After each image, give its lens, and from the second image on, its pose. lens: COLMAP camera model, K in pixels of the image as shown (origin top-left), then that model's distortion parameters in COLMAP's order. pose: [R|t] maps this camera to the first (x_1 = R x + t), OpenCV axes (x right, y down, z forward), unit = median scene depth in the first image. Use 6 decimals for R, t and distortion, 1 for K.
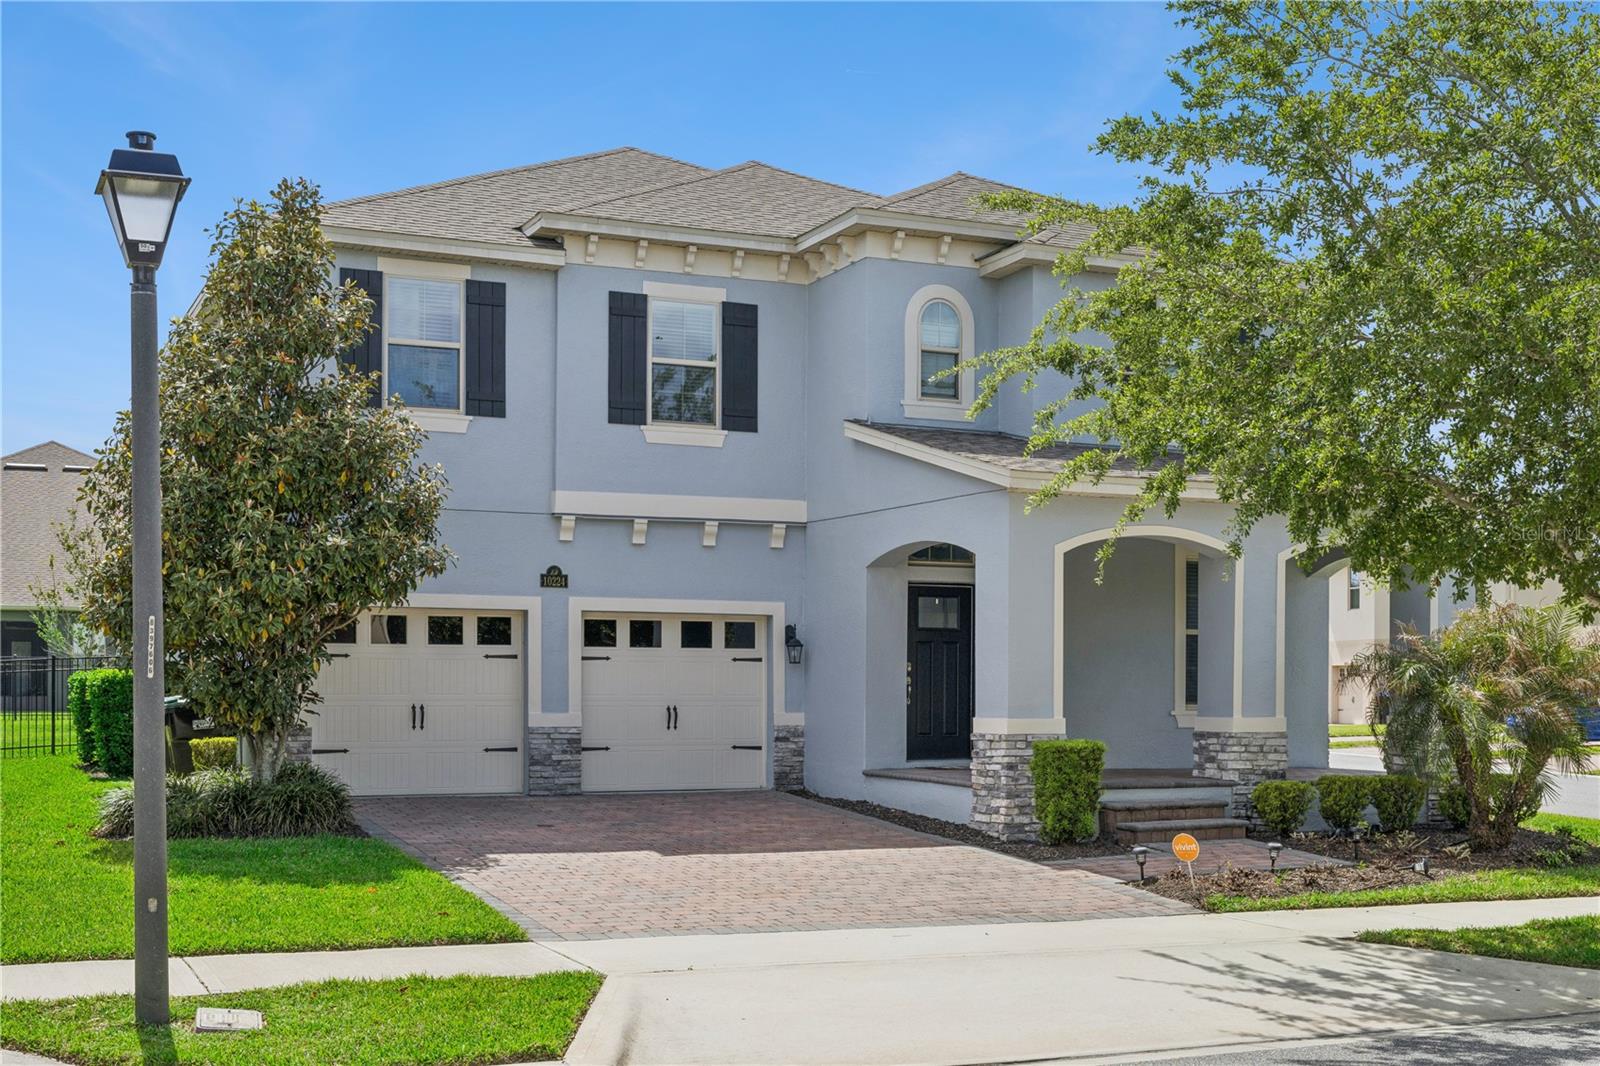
lens RADIAL K [[1907.3, 0, 799.7], [0, 1907.3, 538.8], [0, 0, 1]] dist [-0.034076, 0.000000]
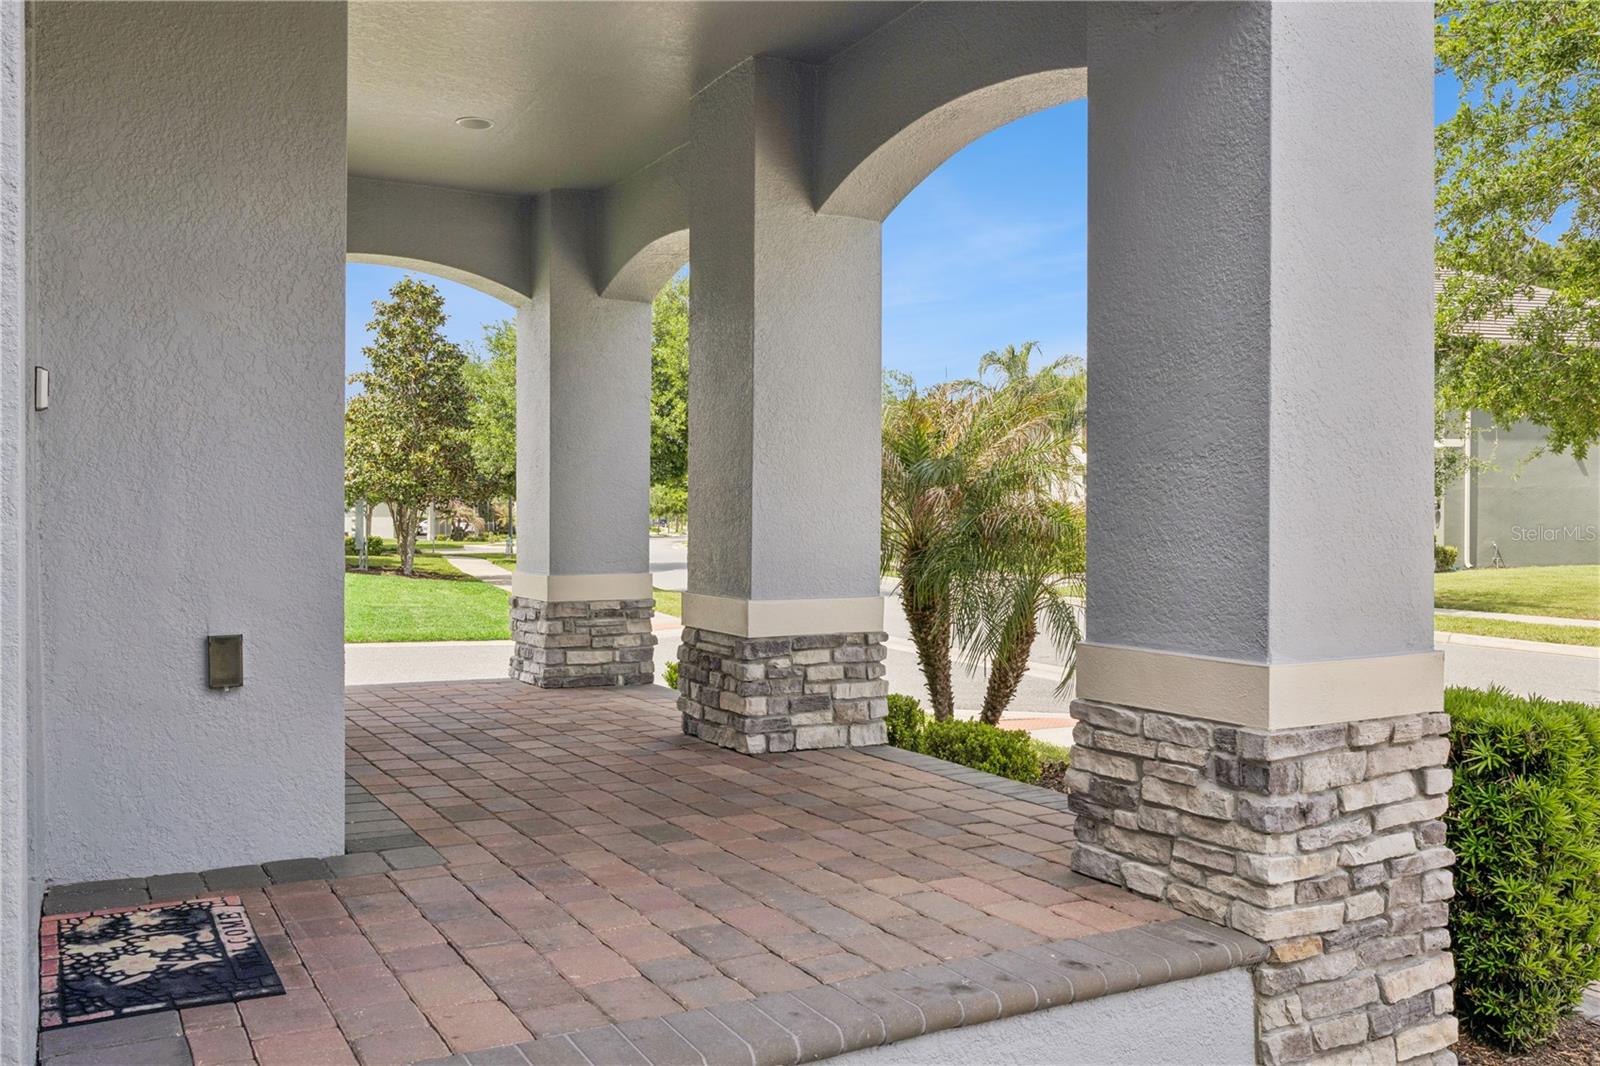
lens RADIAL K [[1325.4, 0, 799.1], [0, 1325.4, 530.3], [0, 0, 1]] dist [0.000040, -0.000961]
pose [[-0.100872, -0.013604, 0.994806, -0.064447], [-0.083944, 0.996457, 0.005115, 0.080089], [-0.991352, -0.082992, -0.101656, 1.059836]]
